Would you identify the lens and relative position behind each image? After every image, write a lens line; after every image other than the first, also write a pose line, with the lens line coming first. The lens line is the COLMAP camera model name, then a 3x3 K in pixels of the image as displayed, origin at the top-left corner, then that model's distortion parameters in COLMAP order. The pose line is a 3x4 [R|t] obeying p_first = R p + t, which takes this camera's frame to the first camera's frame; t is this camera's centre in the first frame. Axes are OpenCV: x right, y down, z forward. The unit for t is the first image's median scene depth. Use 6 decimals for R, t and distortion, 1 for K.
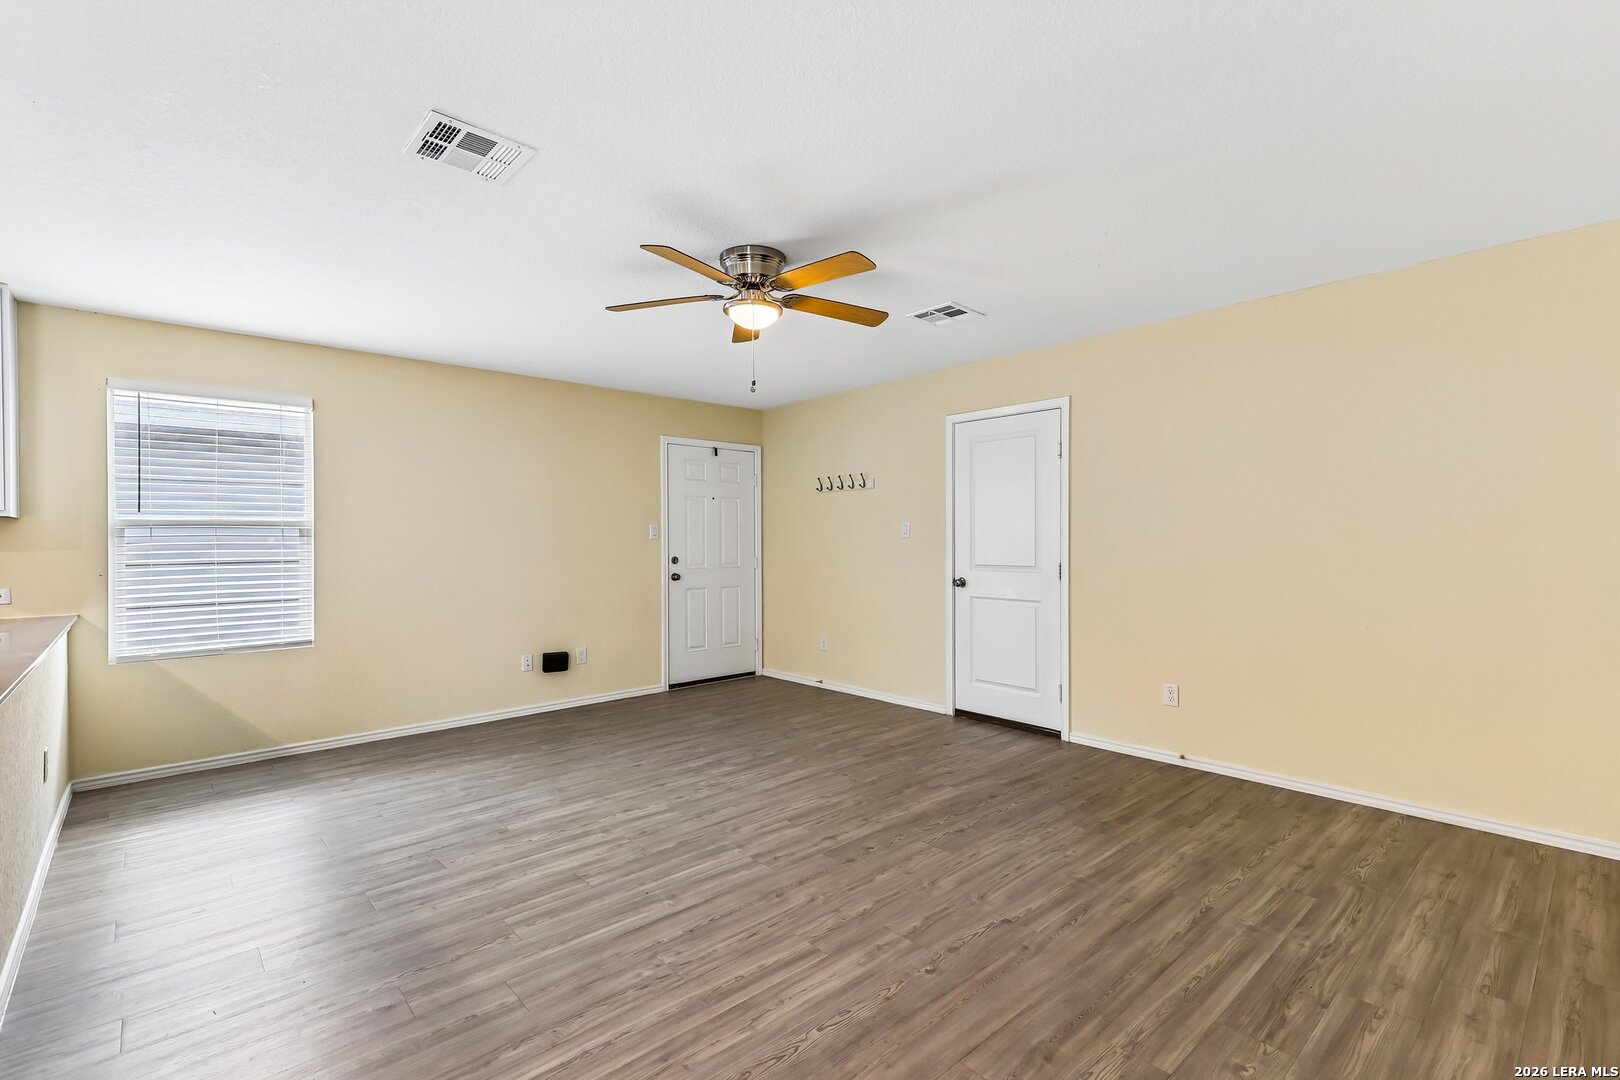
lens RADIAL K [[728.5, 0, 817.4], [0, 728.5, 537.5], [0, 0, 1]] dist [0.018516, -0.006497]
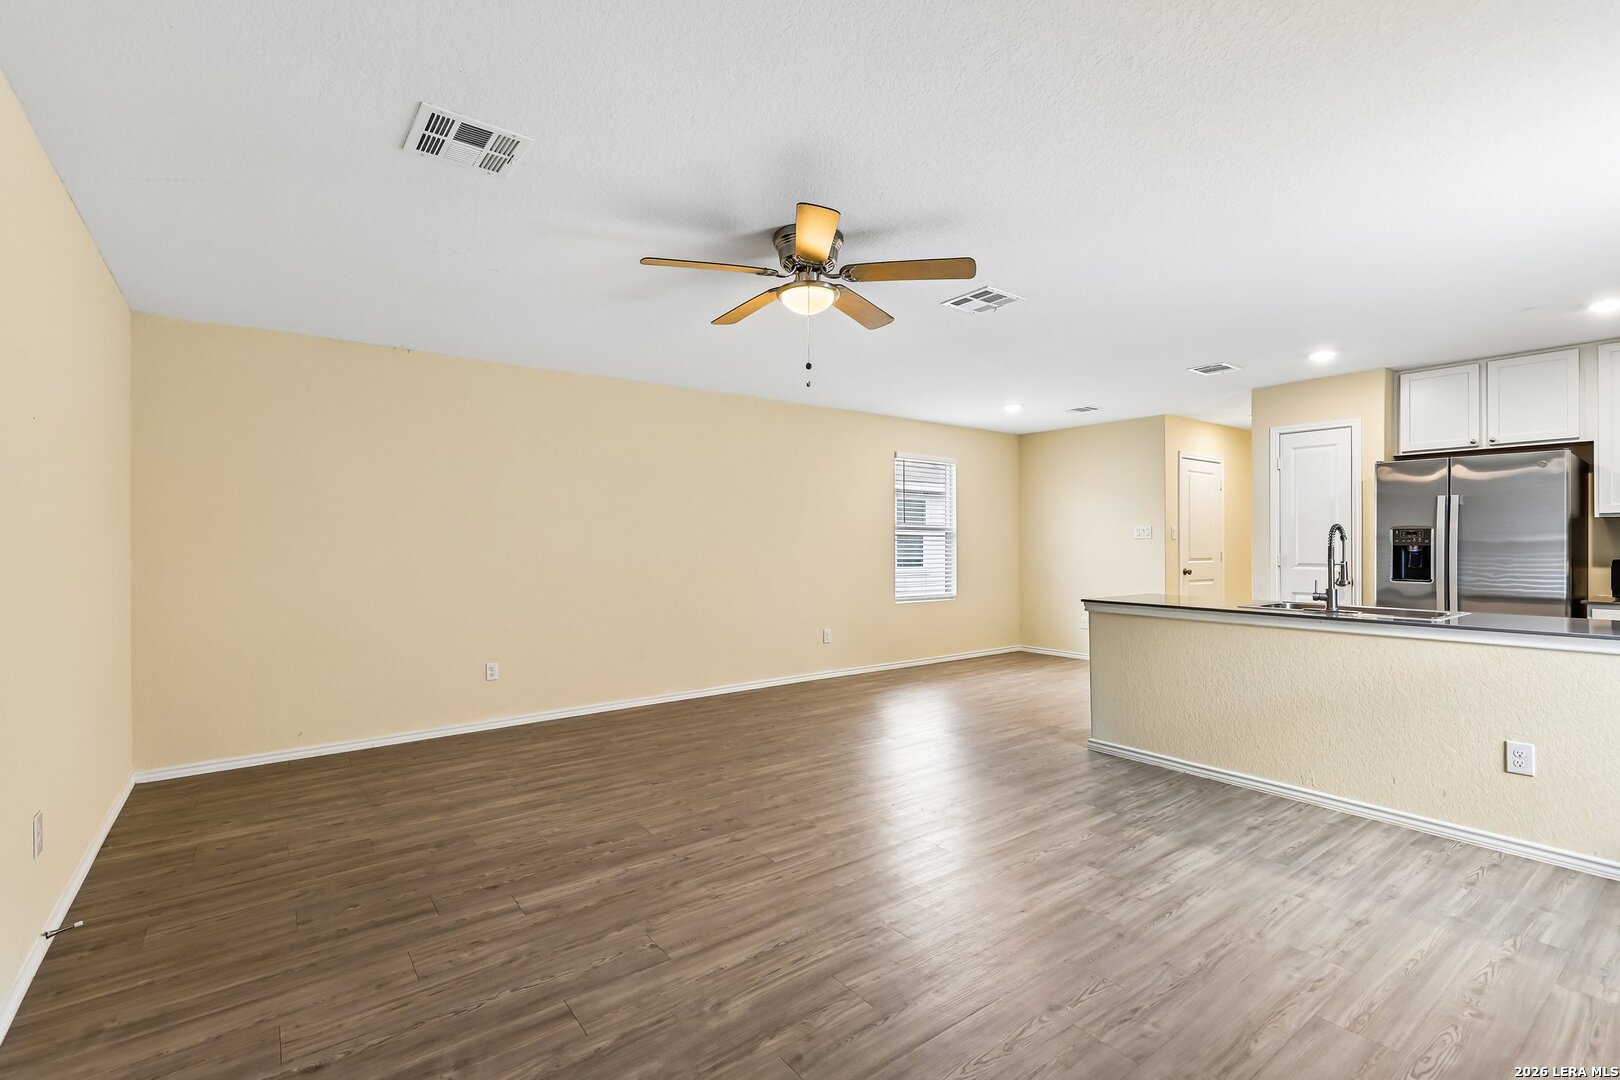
lens RADIAL K [[728.5, 0, 817.4], [0, 728.5, 537.5], [0, 0, 1]] dist [0.018516, -0.006497]
pose [[-0.996144, 0.010369, 0.087120, -0.145569], [0.009581, 0.999909, -0.009466, 0.007490], [-0.087211, -0.008595, -0.996153, 1.577031]]
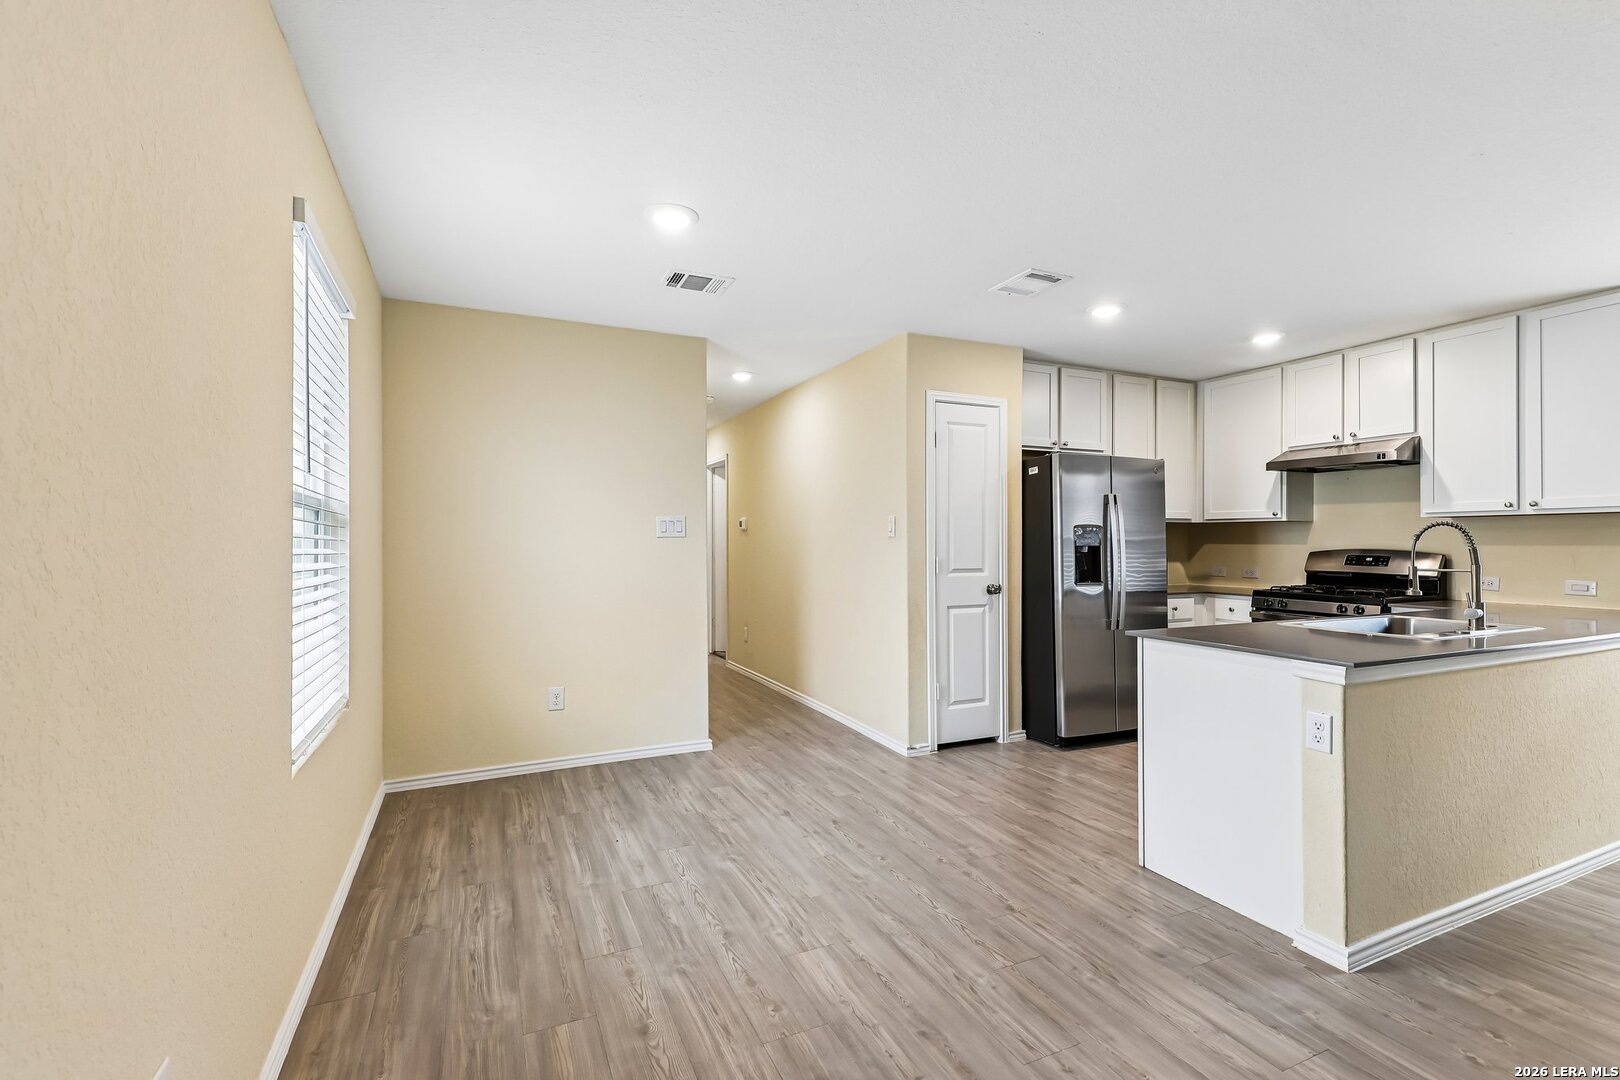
lens RADIAL K [[726.1, 0, 814.9], [0, 726.1, 538.3], [0, 0, 1]] dist [0.019639, -0.007204]
pose [[-0.300354, 0.004408, -0.953817, 0.180245], [0.004603, 0.999984, 0.003172, 0.000952], [0.953817, -0.003438, -0.300370, 0.190406]]
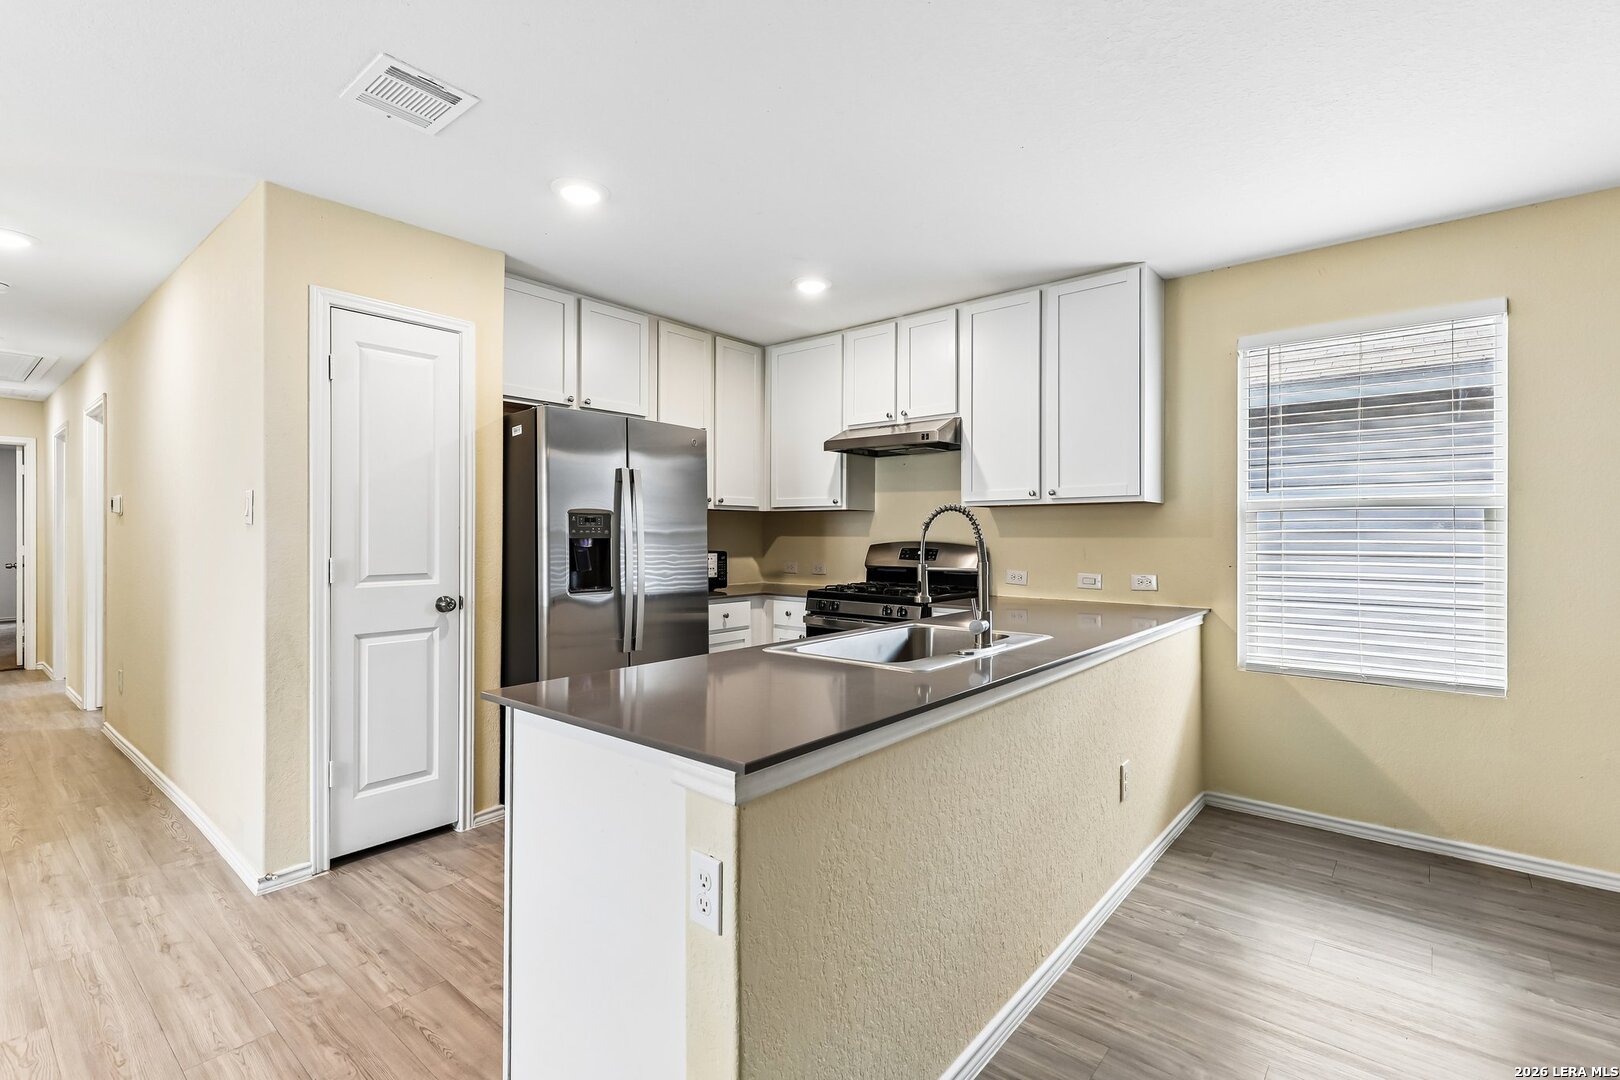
lens RADIAL K [[739.3, 0, 824.2], [0, 739.3, 530.7], [0, 0, 1]] dist [0.018388, -0.004165]
pose [[0.145147, 0.004329, -0.989401, -0.171045], [-0.000332, 0.999991, 0.004326, 0.005897], [0.989410, -0.000300, 0.145147, 0.395486]]
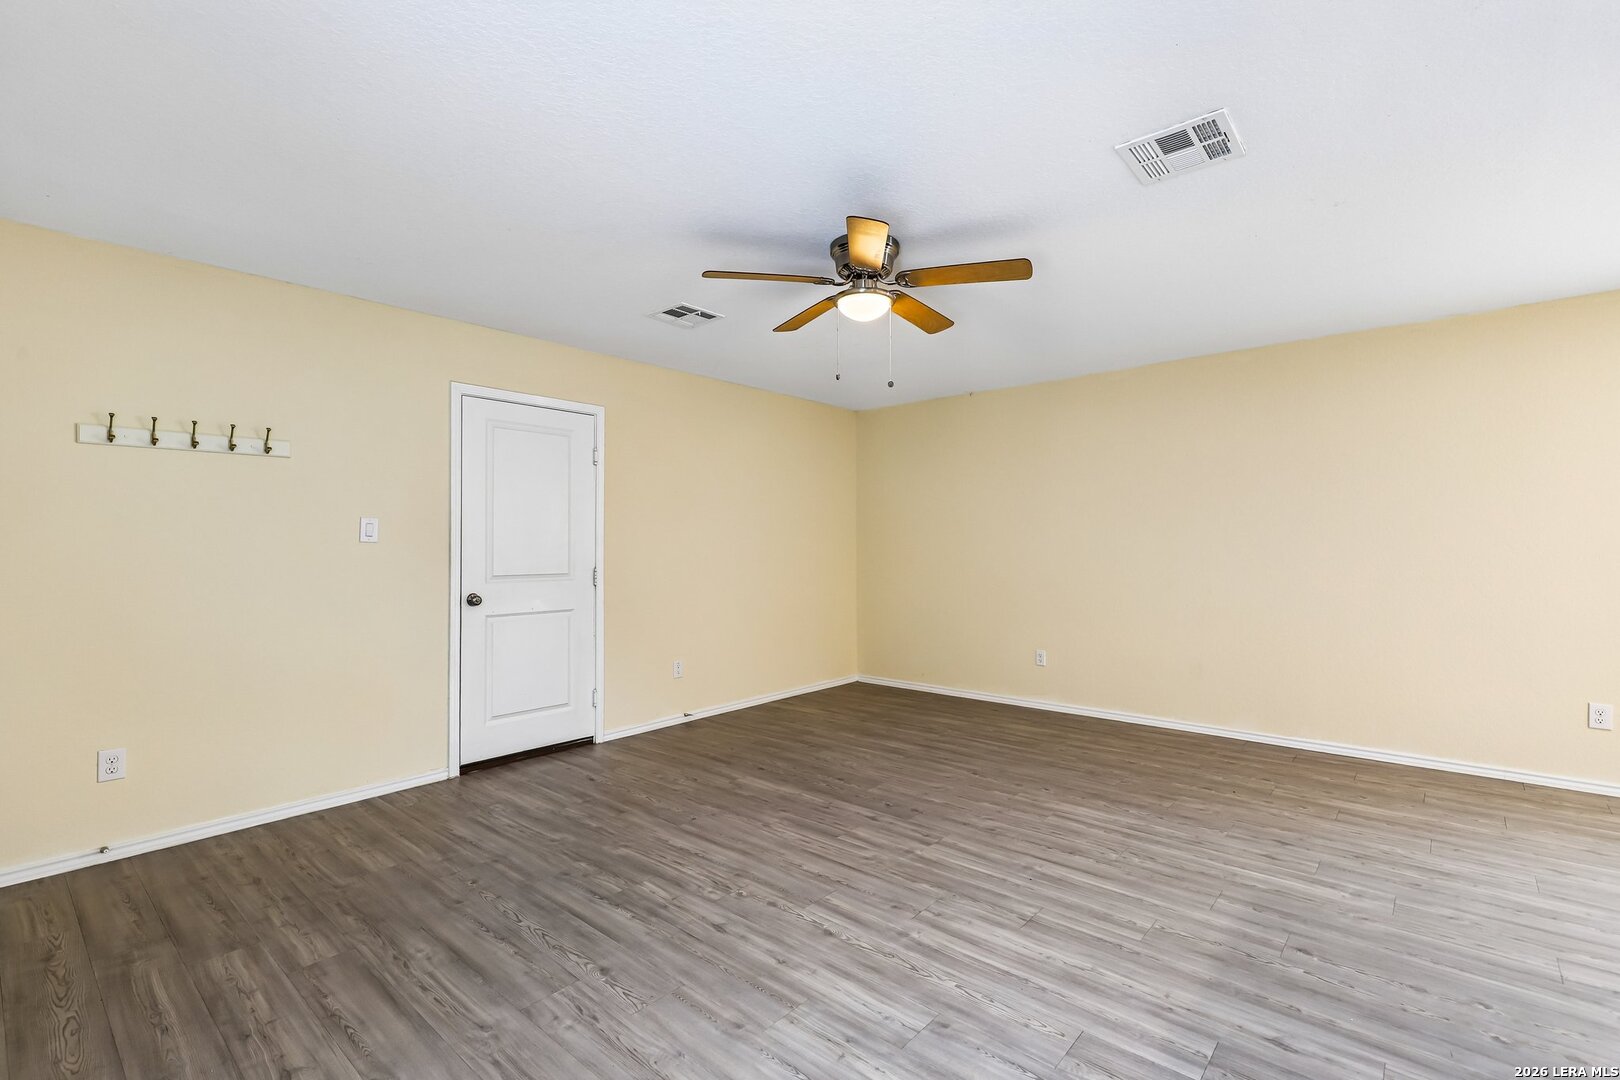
lens RADIAL K [[728.5, 0, 817.4], [0, 728.5, 537.5], [0, 0, 1]] dist [0.018516, -0.006497]
pose [[-0.118058, 0.016623, 0.992868, -0.836081], [0.001836, 0.999862, -0.016522, 0.010546], [-0.993005, -0.000128, -0.118072, 0.960877]]
